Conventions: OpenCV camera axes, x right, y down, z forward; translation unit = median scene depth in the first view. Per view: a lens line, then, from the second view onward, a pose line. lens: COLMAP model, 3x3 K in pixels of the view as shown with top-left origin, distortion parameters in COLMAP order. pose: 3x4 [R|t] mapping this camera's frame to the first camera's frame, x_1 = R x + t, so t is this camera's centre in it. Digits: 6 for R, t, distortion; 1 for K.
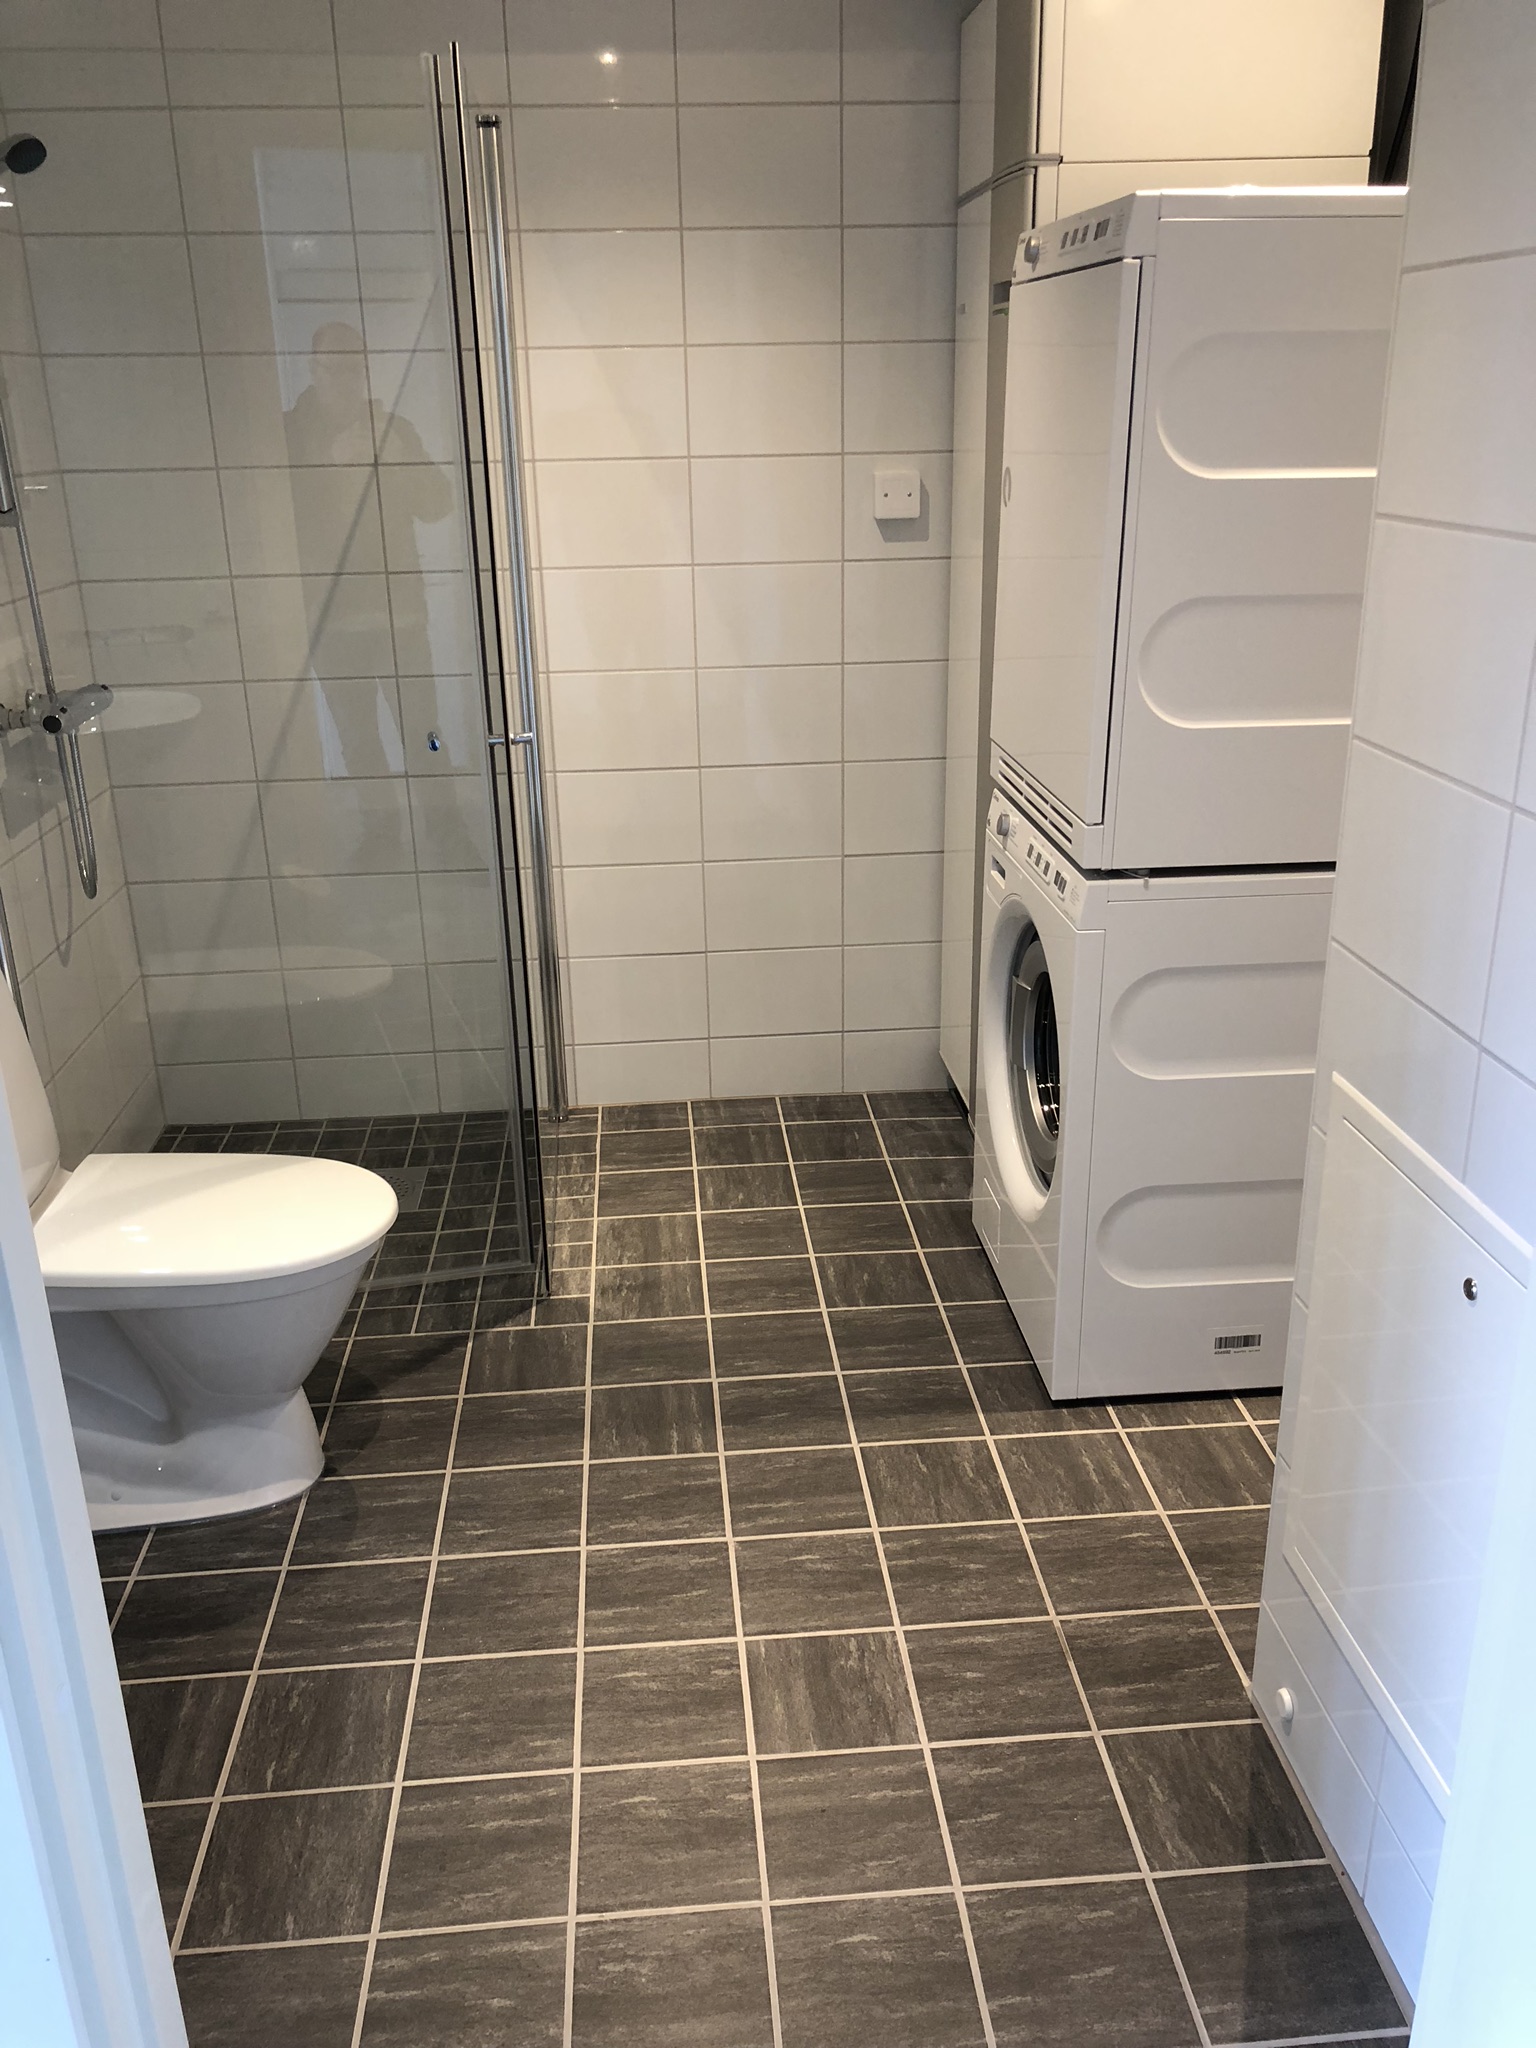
lens RADIAL K [[1690.5, 0, 776.9], [0, 1690.5, 1030.8], [0, 0, 1]] dist [0.030550, -0.022433]
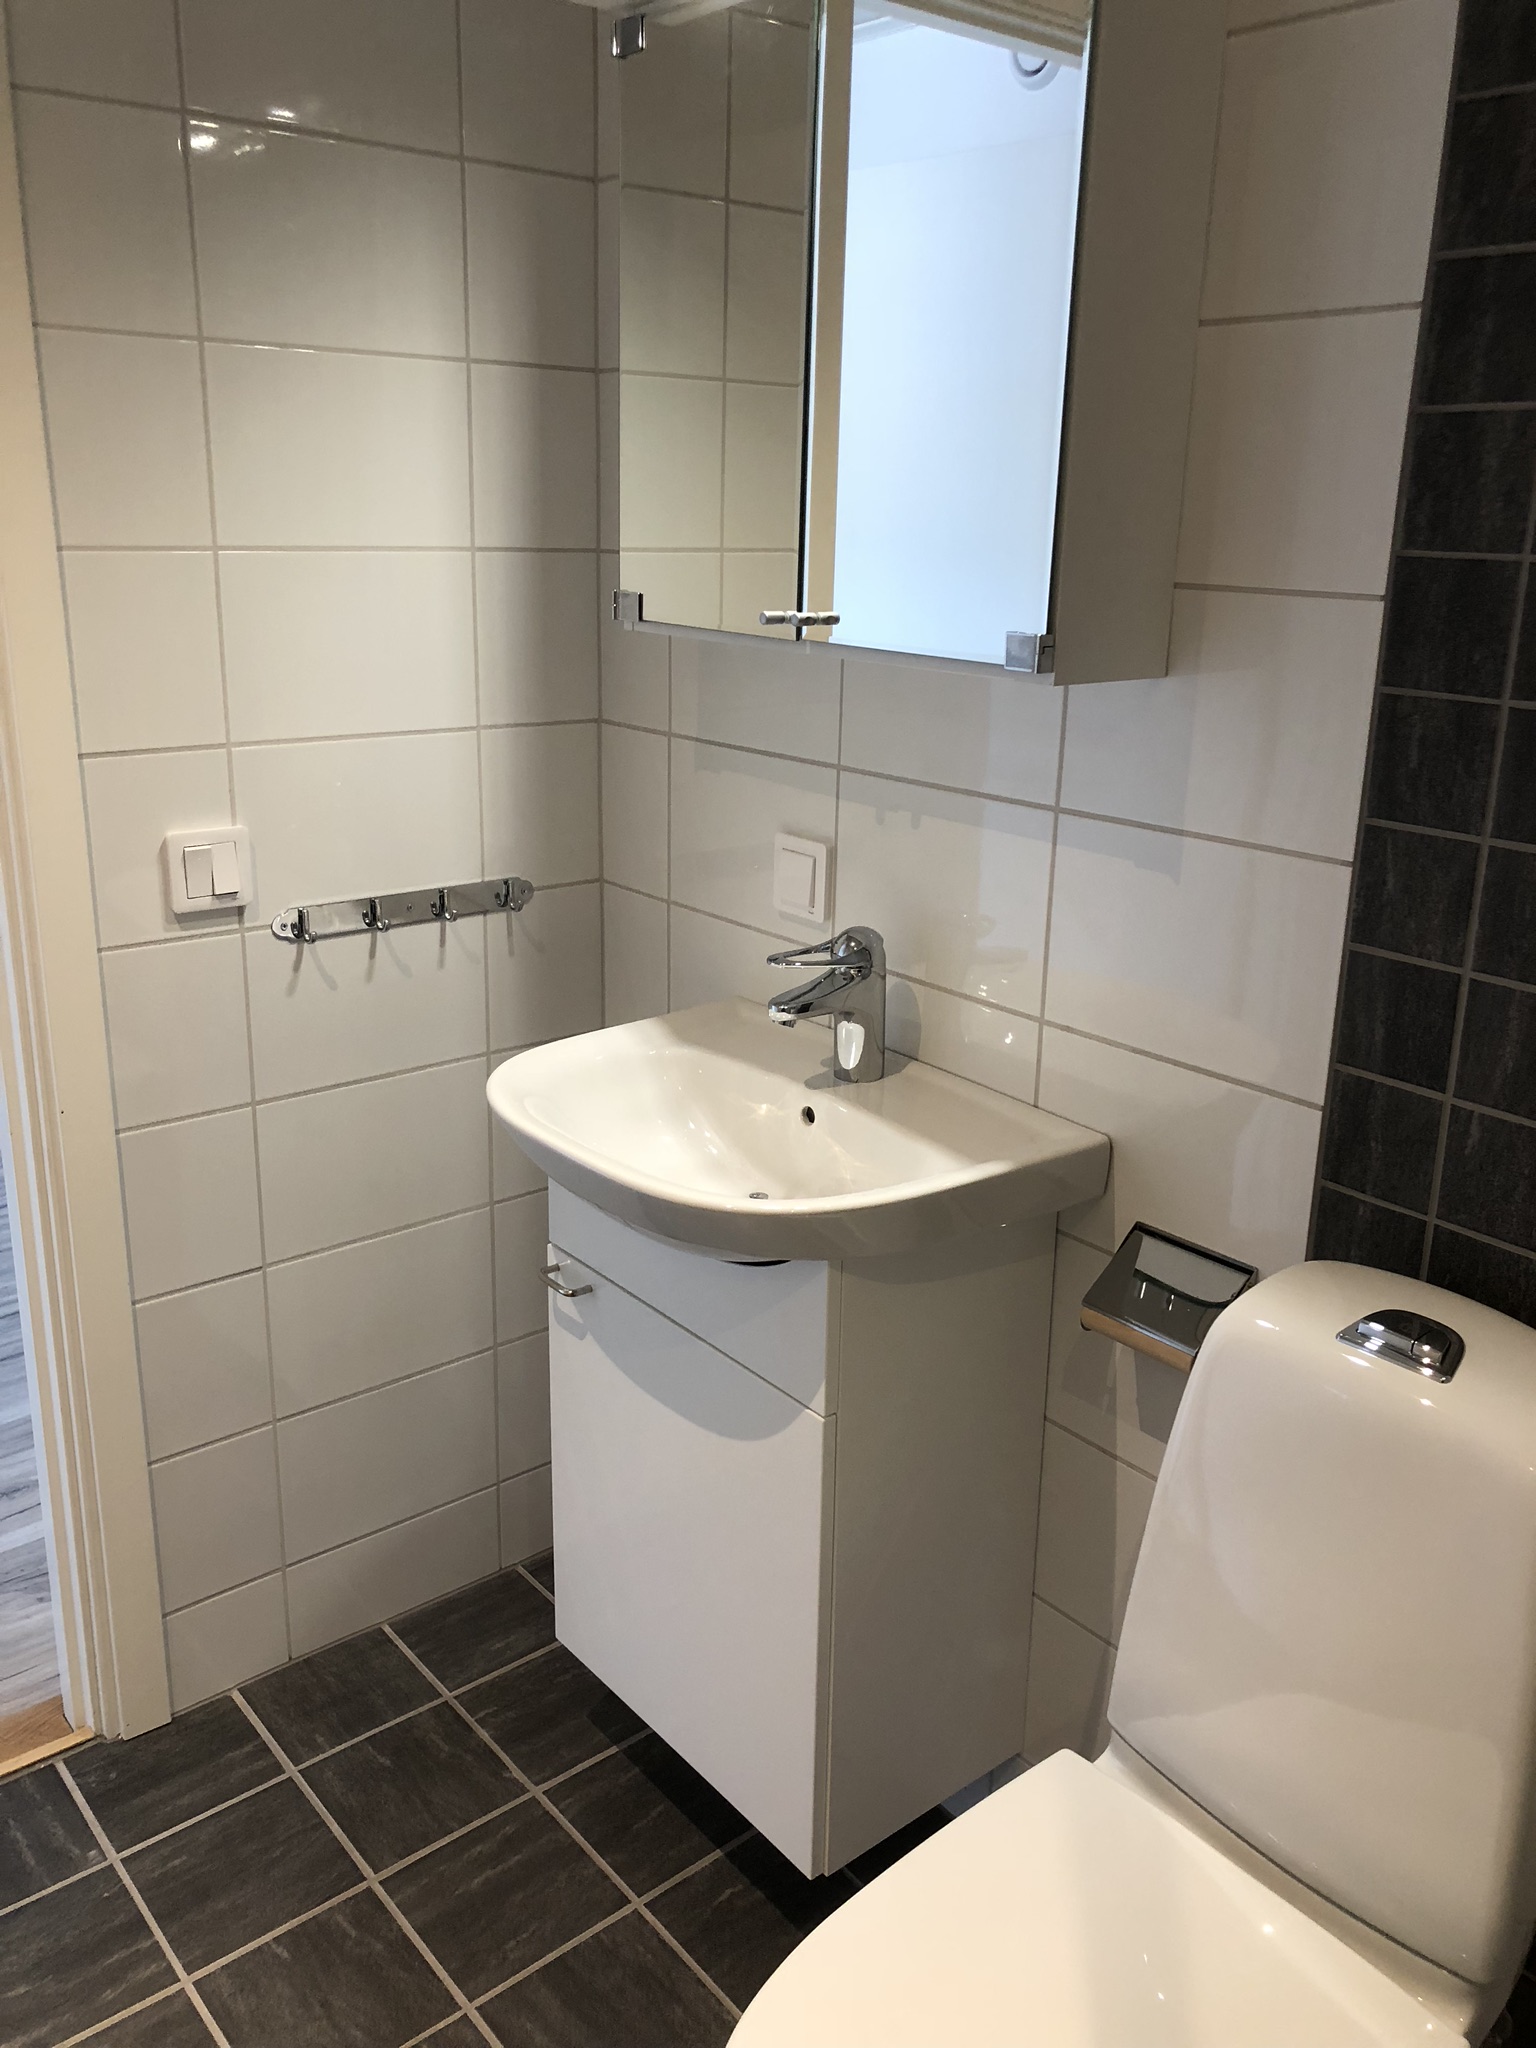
lens RADIAL K [[1690.5, 0, 753.9], [0, 1690.5, 1025.0], [0, 0, 1]] dist [0.030550, -0.022433]
pose [[-0.821843, 0.163821, -0.545653, -0.037832], [-0.210684, 0.802476, 0.558252, -0.307187], [0.529326, 0.573756, -0.624994, 0.881794]]
